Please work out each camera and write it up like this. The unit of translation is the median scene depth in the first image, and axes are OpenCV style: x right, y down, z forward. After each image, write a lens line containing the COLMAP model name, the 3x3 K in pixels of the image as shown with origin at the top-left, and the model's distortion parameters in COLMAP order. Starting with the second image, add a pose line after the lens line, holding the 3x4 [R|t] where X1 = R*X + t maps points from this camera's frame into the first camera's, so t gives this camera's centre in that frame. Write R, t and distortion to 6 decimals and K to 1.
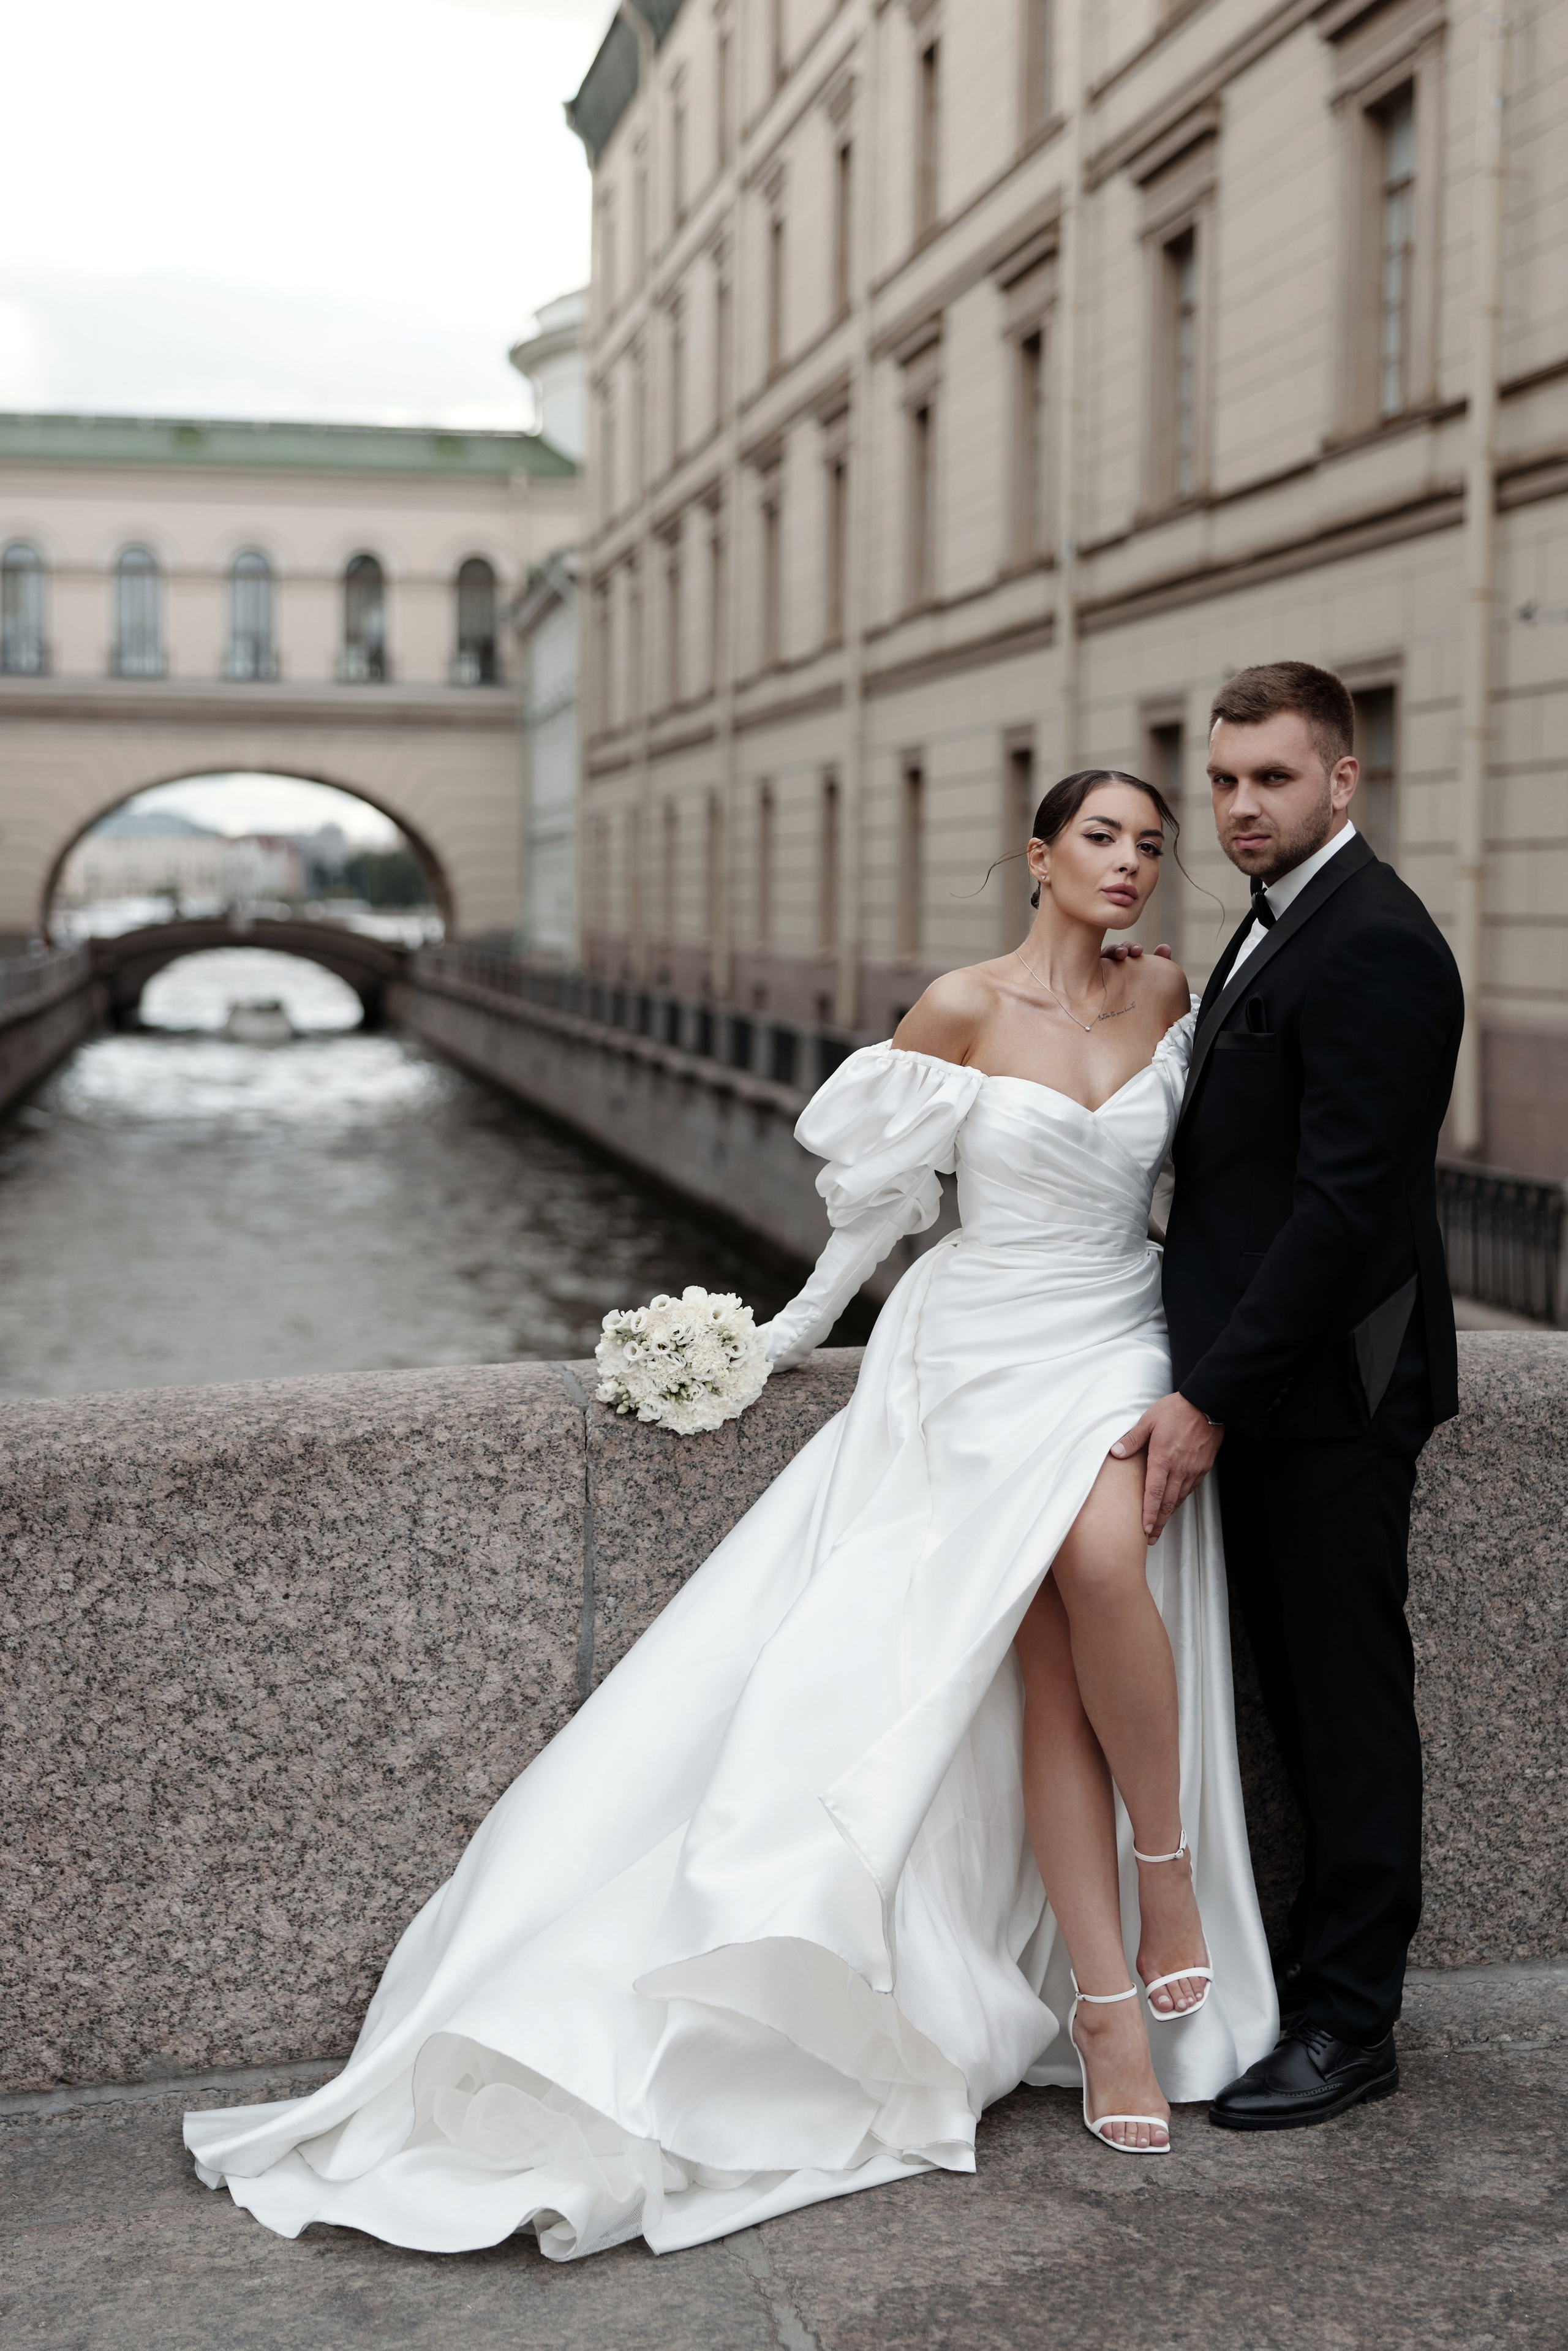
lens RADIAL K [[3512.8, 0, 774.8], [0, 3512.8, 1169.4], [0, 0, 1]] dist [-0.016691, 0.042205]
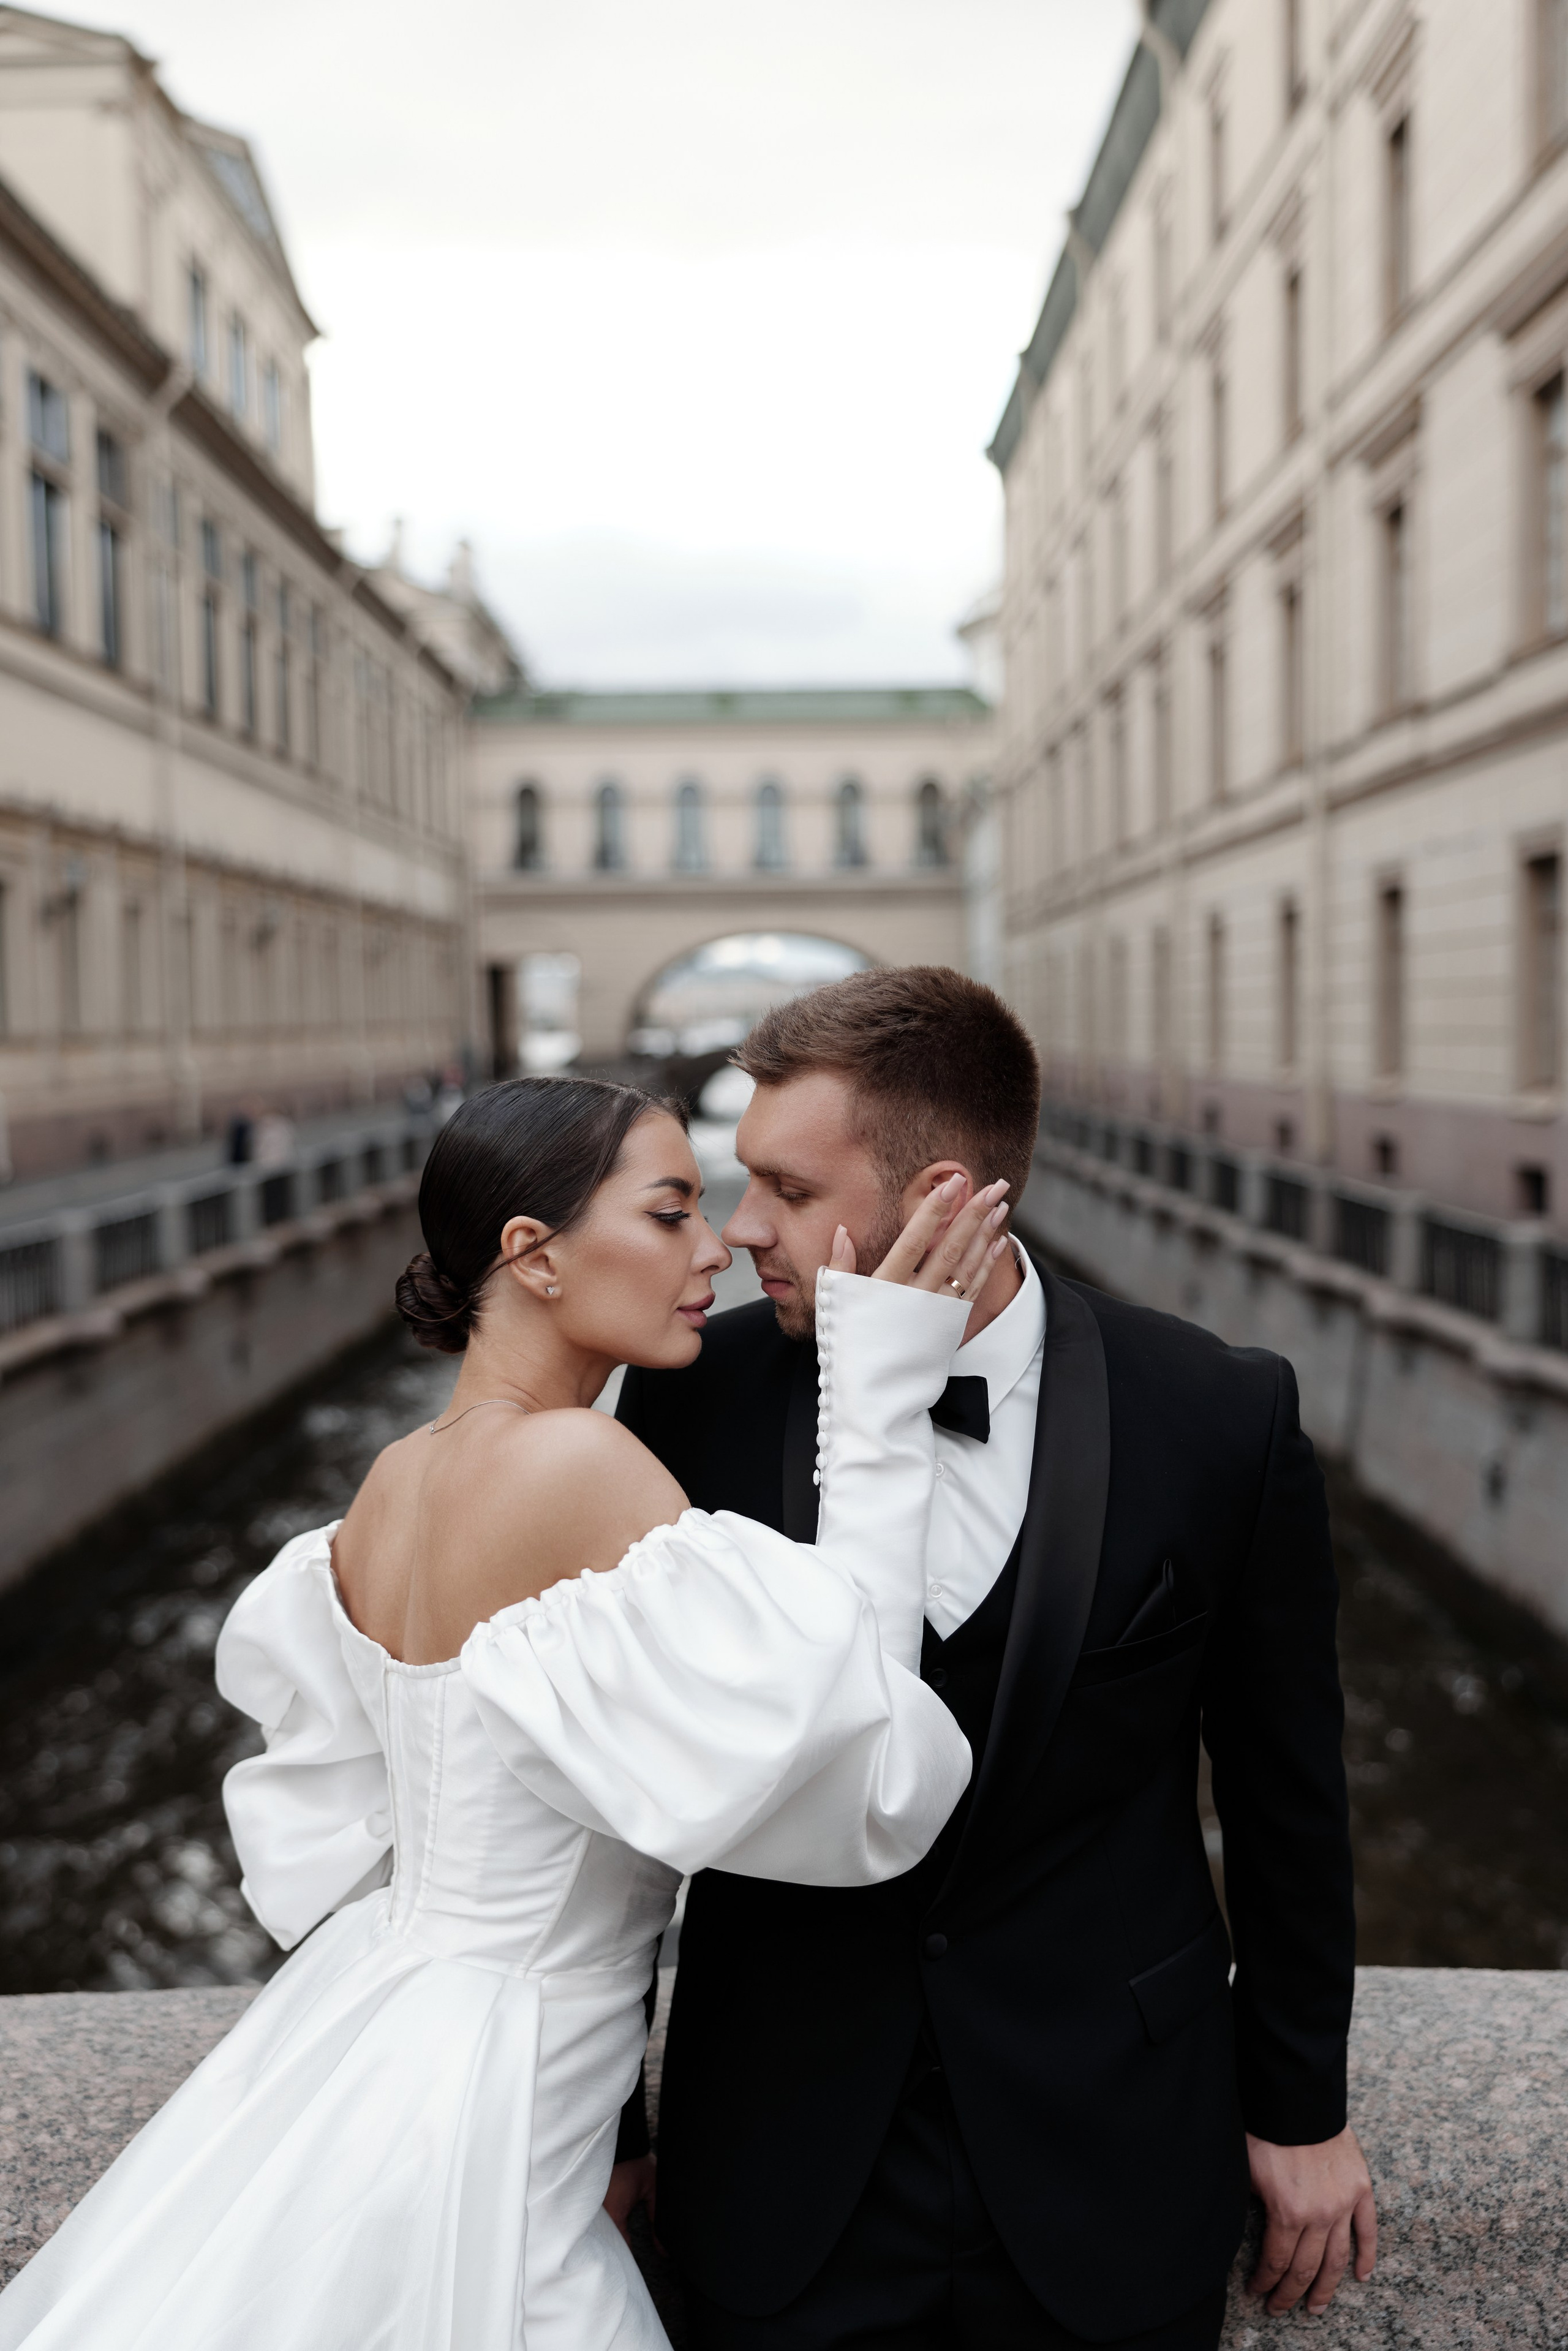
lens RADIAL K [[2466.0, 0, 786.6], [0, 2466.0, 1167.4], [0, 0, 1]] dist [0.020405, -0.029889]
pose [[0.986800, -0.016600, -0.161092, 0.044924], [0.014129, 0.999764, -0.016476, -0.014728], [0.161327, 0.013982, 0.986802, 0.091820]]
